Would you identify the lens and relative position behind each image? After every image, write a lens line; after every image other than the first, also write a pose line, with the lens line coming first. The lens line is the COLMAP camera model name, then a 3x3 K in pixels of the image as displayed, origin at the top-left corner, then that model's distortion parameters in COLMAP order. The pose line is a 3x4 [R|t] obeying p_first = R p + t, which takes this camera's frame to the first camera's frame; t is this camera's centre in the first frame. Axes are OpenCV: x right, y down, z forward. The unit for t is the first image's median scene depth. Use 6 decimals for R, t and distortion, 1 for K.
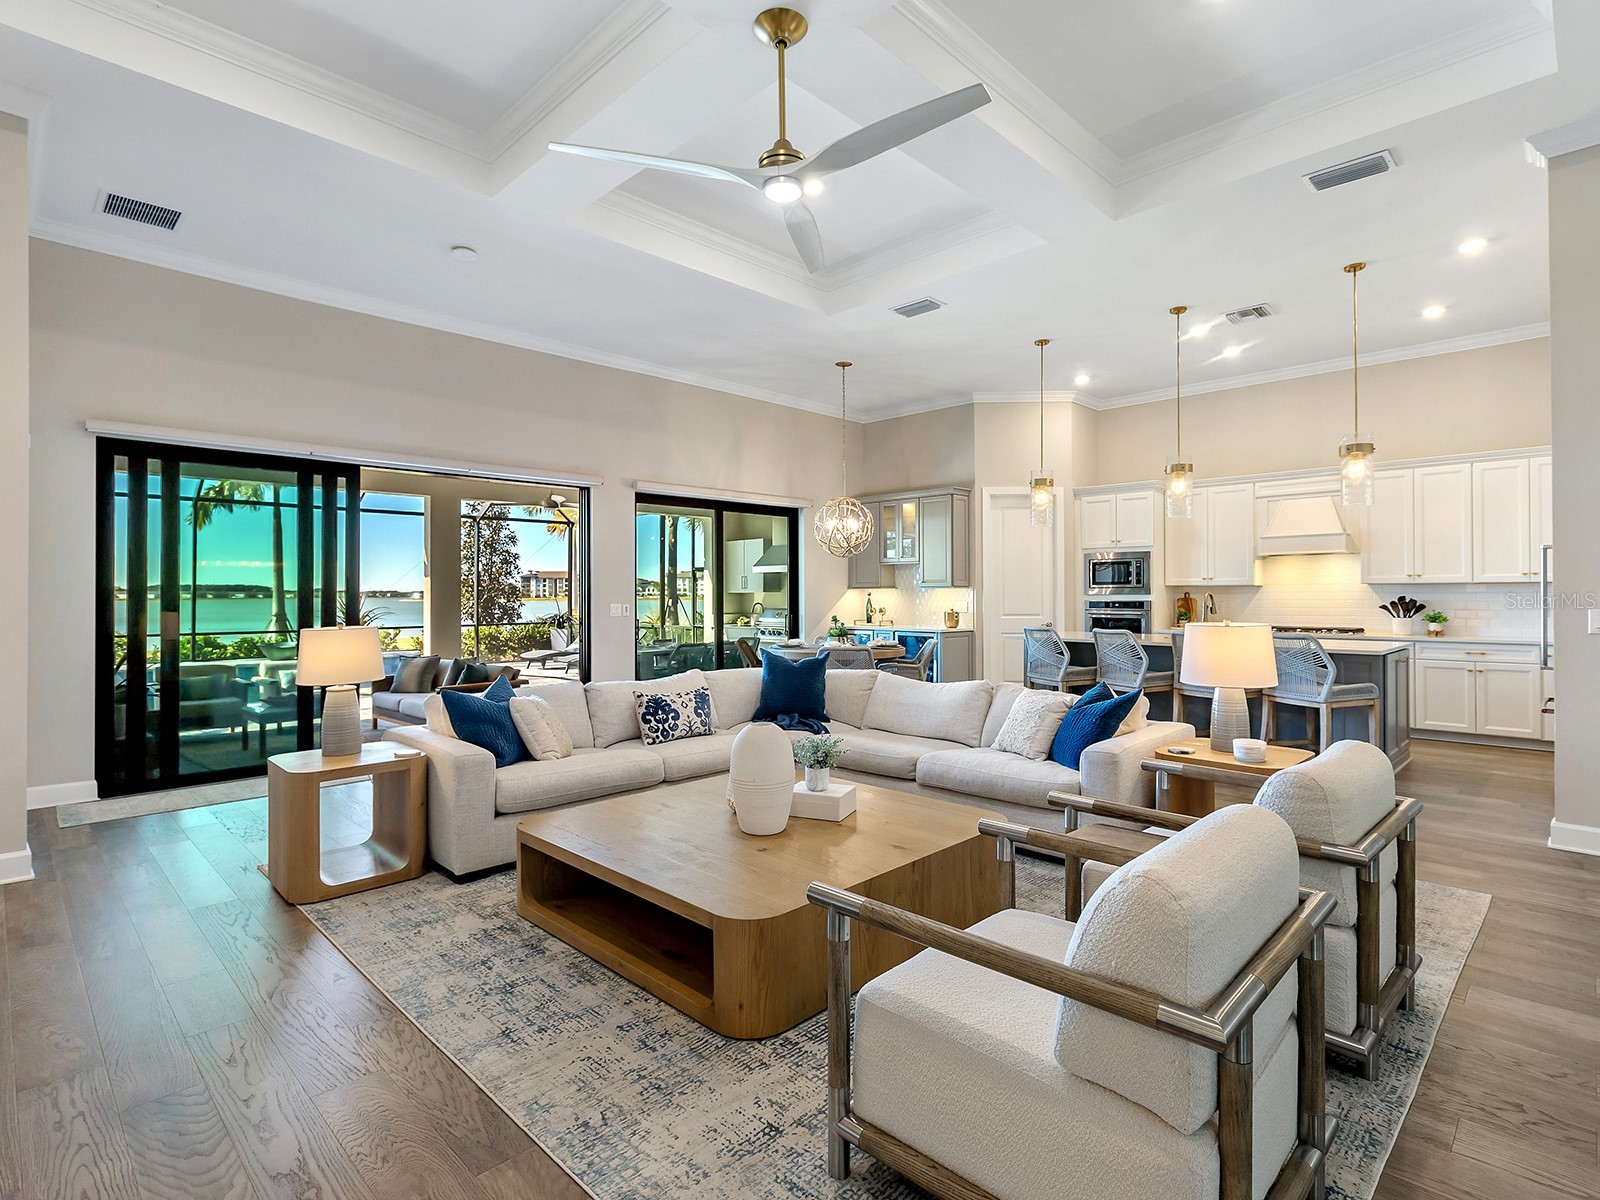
lens RADIAL K [[812.4, 0, 808.4], [0, 812.4, 590.8], [0, 0, 1]] dist [0.000567, 0.000464]
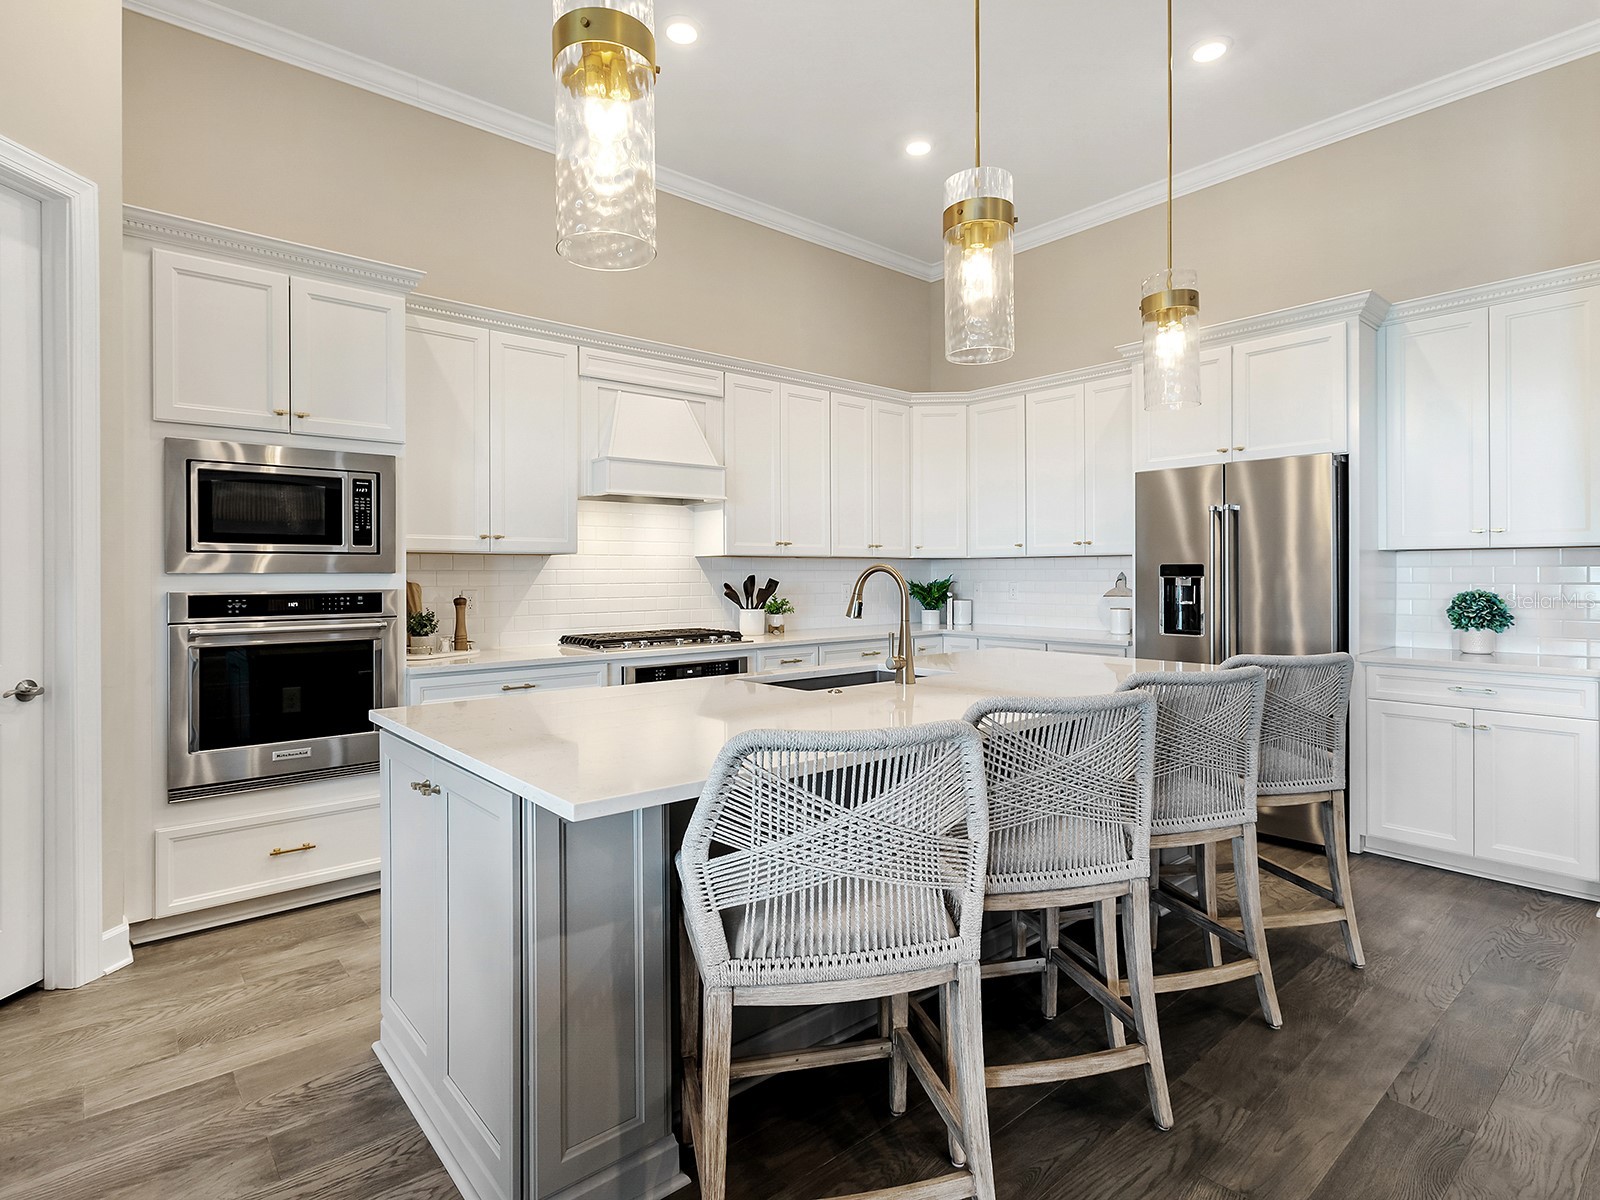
lens RADIAL K [[820.8, 0, 774.5], [0, 820.8, 585.1], [0, 0, 1]] dist [0.000611, 0.000228]
pose [[0.114985, -0.009096, 0.993326, 0.067826], [0.002383, 0.999958, 0.008881, 0.007184], [-0.993364, 0.001346, 0.115002, 0.796614]]
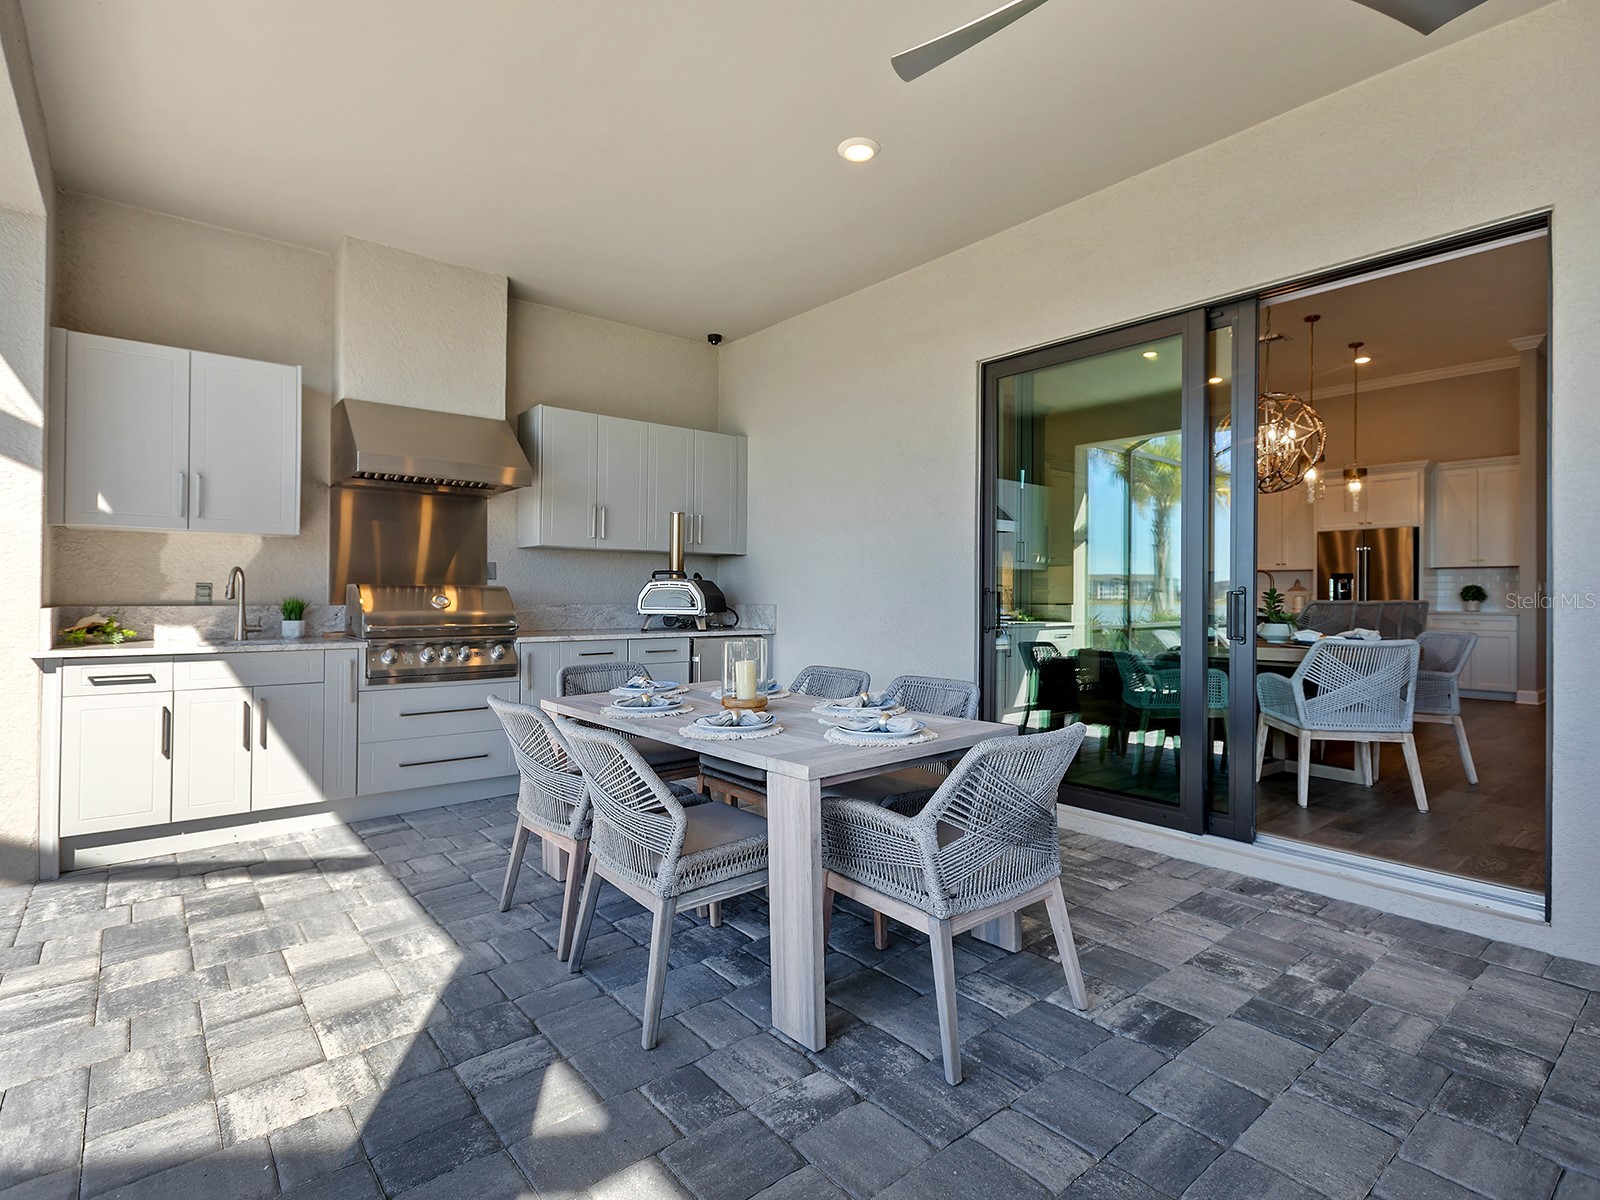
lens RADIAL K [[798.3, 0, 822.4], [0, 798.3, 591.4], [0, 0, 1]] dist [0.002687, 0.000918]
pose [[0.102215, 0.004655, 0.994751, -0.539758], [-0.011909, 0.999923, -0.003456, 0.035743], [-0.994691, -0.011493, 0.102263, 1.186017]]
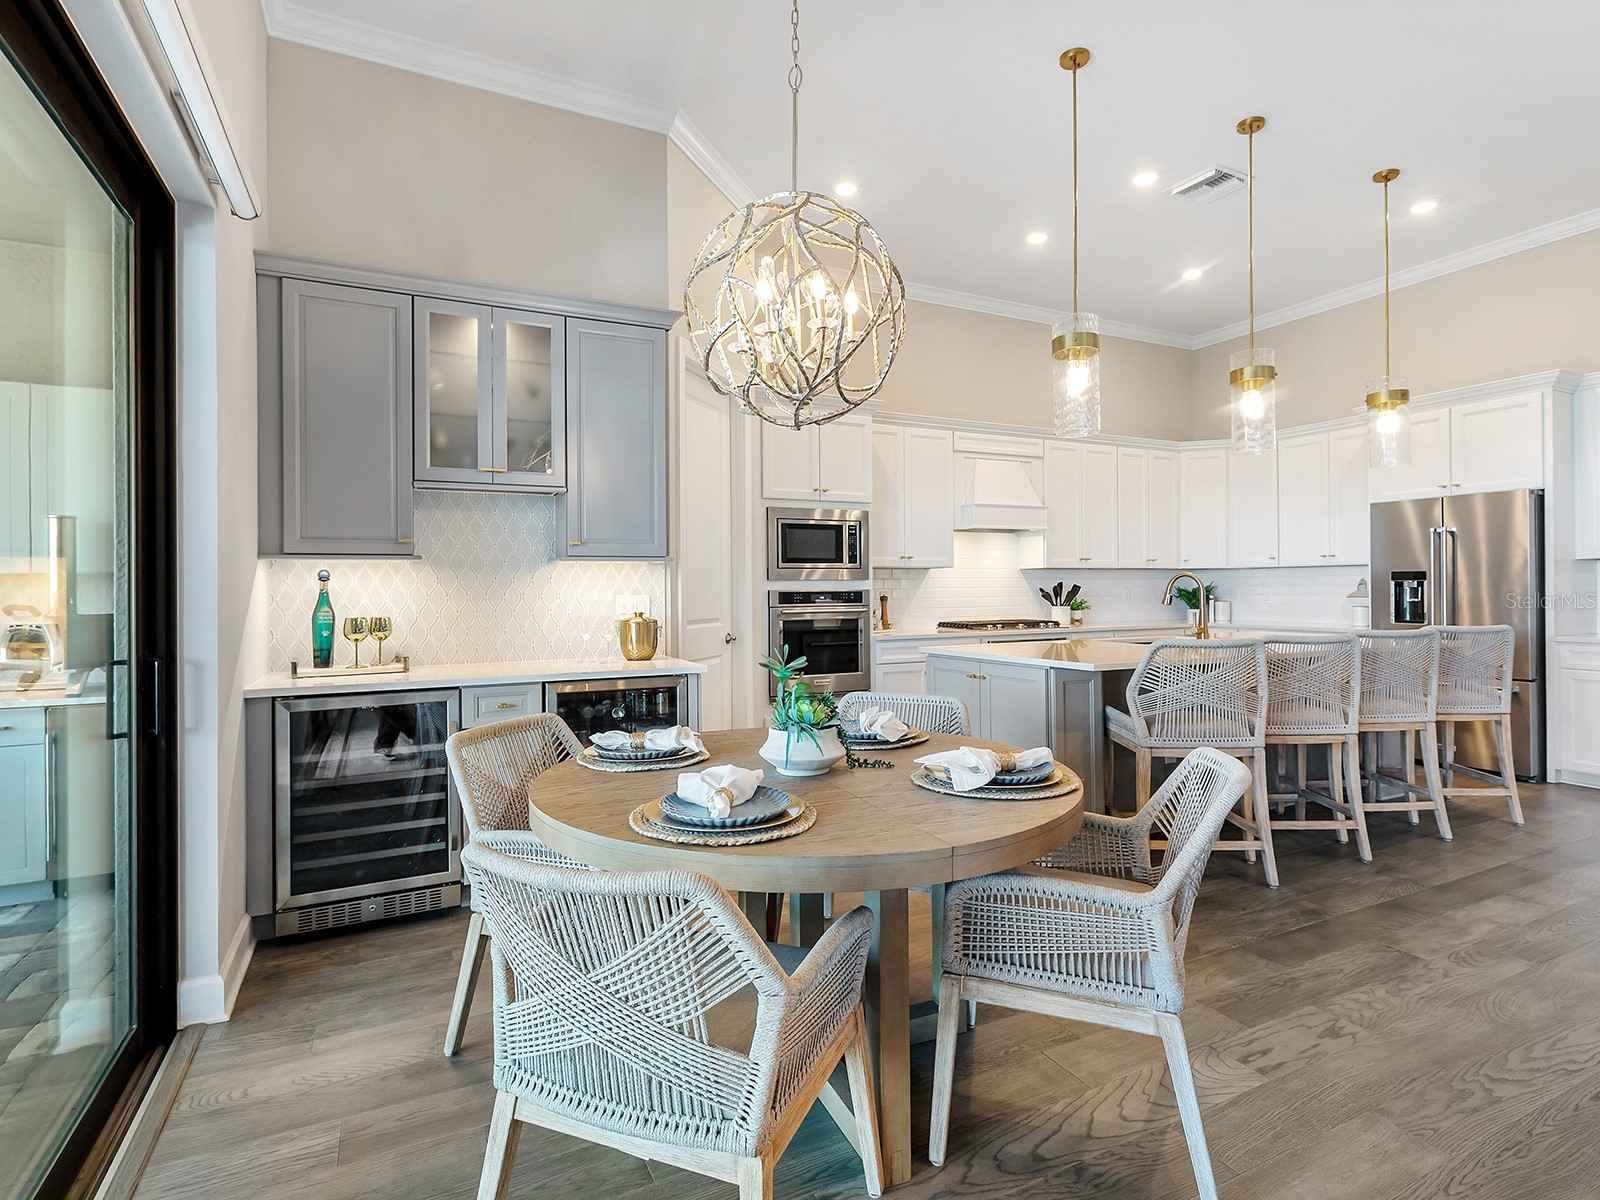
lens RADIAL K [[800.6, 0, 802.4], [0, 800.6, 592.0], [0, 0, 1]] dist [0.000873, 0.000277]
pose [[0.340512, -0.002199, 0.940238, -0.184210], [0.004871, 0.999988, 0.000575, 0.013530], [-0.940228, 0.004384, 0.340519, 0.849504]]
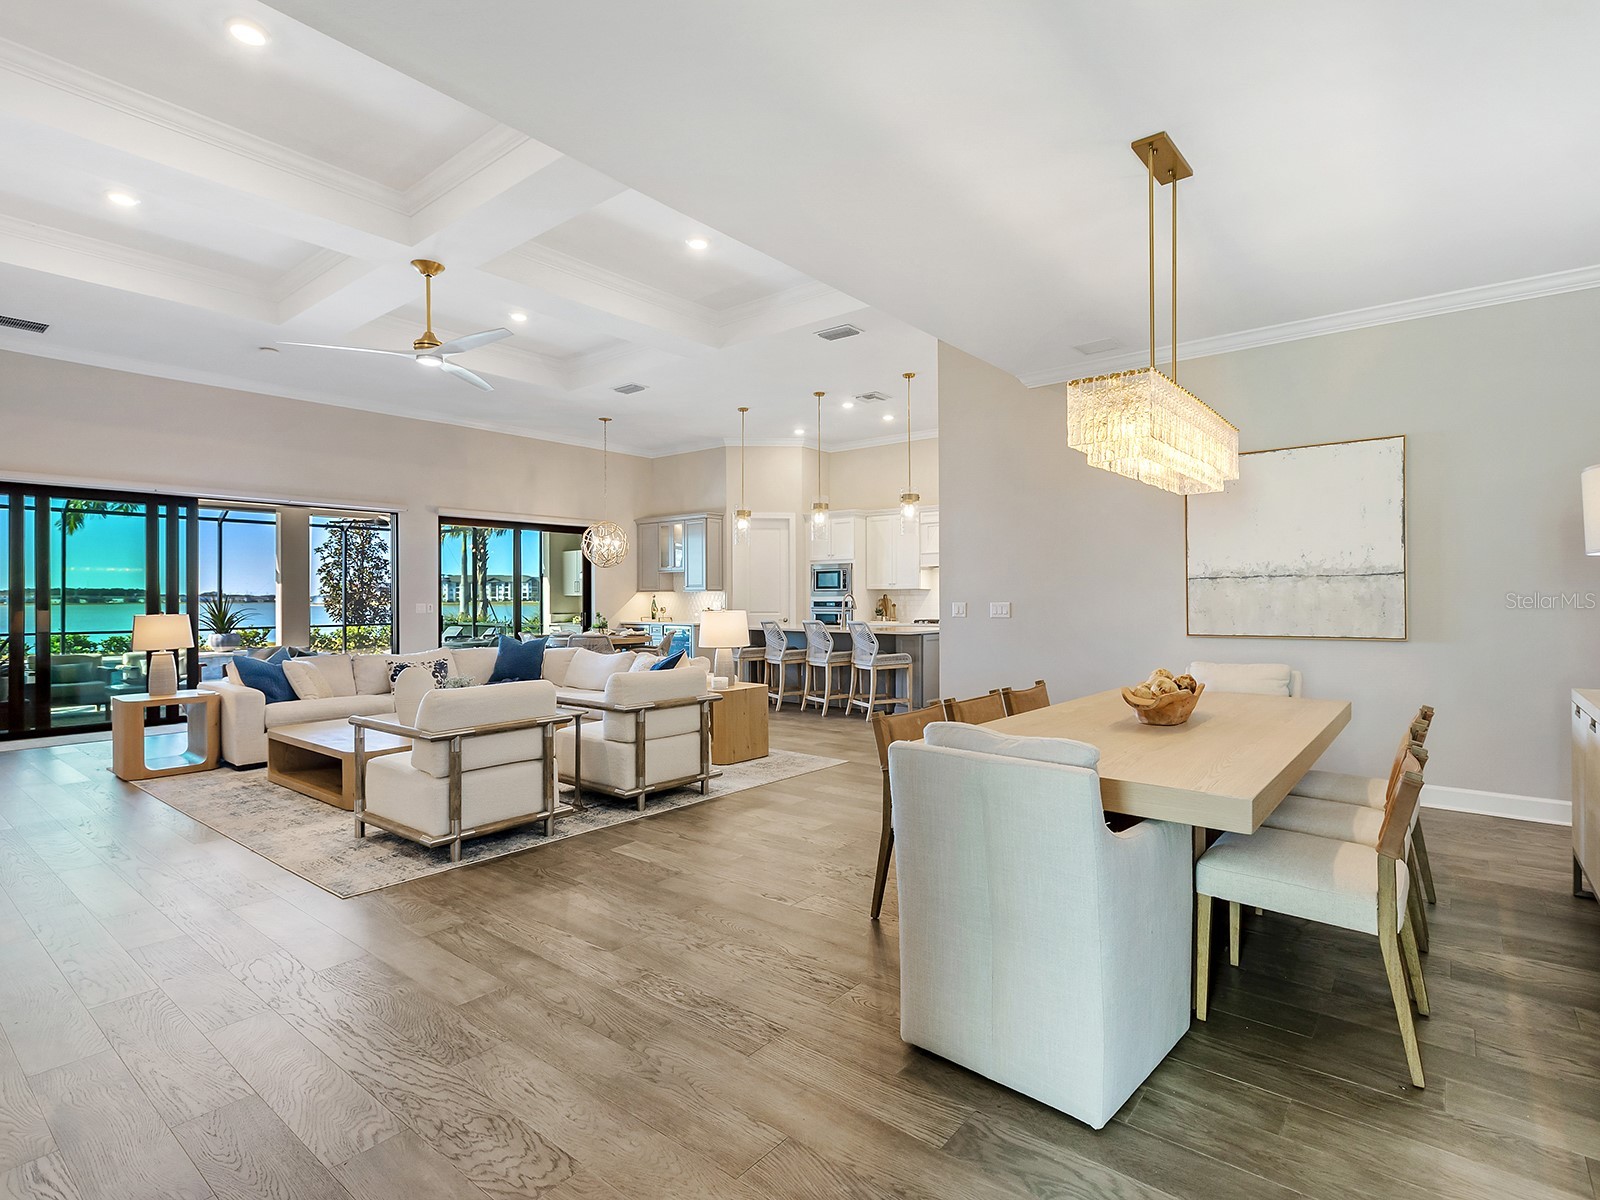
lens RADIAL K [[817.2, 0, 817.6], [0, 817.2, 594.6], [0, 0, 1]] dist [0.002747, -0.000128]
pose [[0.995382, -0.000088, 0.095990, 0.241786], [0.000146, 1.000000, -0.000596, 0.003051], [-0.095990, 0.000607, 0.995382, -0.317184]]
